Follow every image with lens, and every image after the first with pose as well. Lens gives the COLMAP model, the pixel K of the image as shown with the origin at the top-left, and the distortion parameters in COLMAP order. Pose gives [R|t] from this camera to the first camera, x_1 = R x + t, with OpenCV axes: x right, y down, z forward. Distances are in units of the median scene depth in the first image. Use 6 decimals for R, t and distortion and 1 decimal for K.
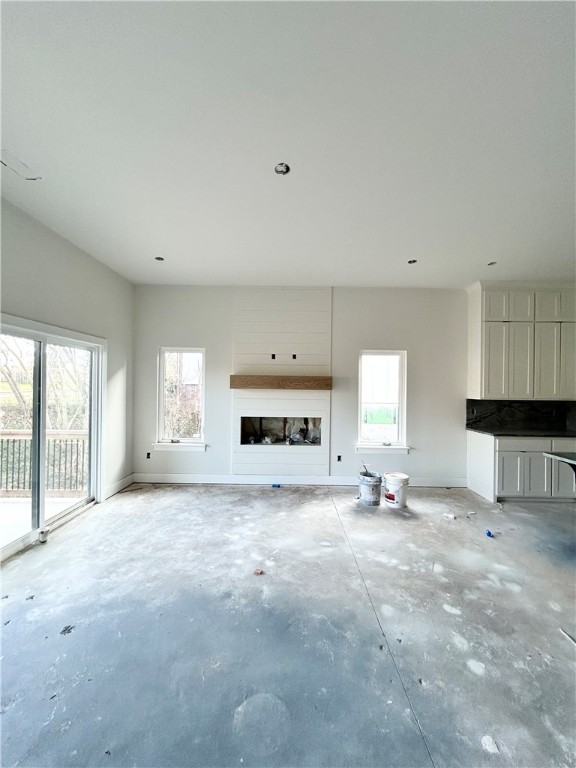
lens RADIAL K [[308.6, 0, 288.4], [0, 308.6, 382.1], [0, 0, 1]] dist [-0.001183, -0.000559]
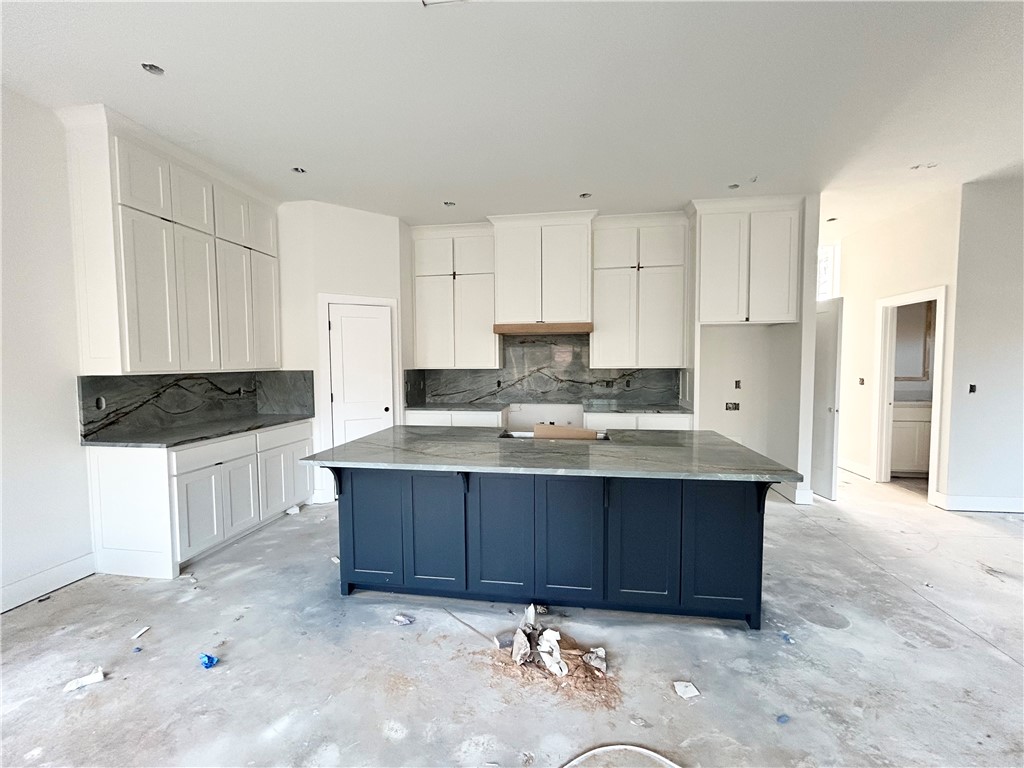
lens RADIAL K [[411.5, 0, 512.2], [0, 411.5, 384.4], [0, 0, 1]] dist [-0.001183, -0.000559]
pose [[0.148264, -0.063875, 0.986883, 0.109196], [0.000242, 0.997914, 0.064553, 0.033000], [-0.988948, -0.009332, 0.147970, 0.357594]]
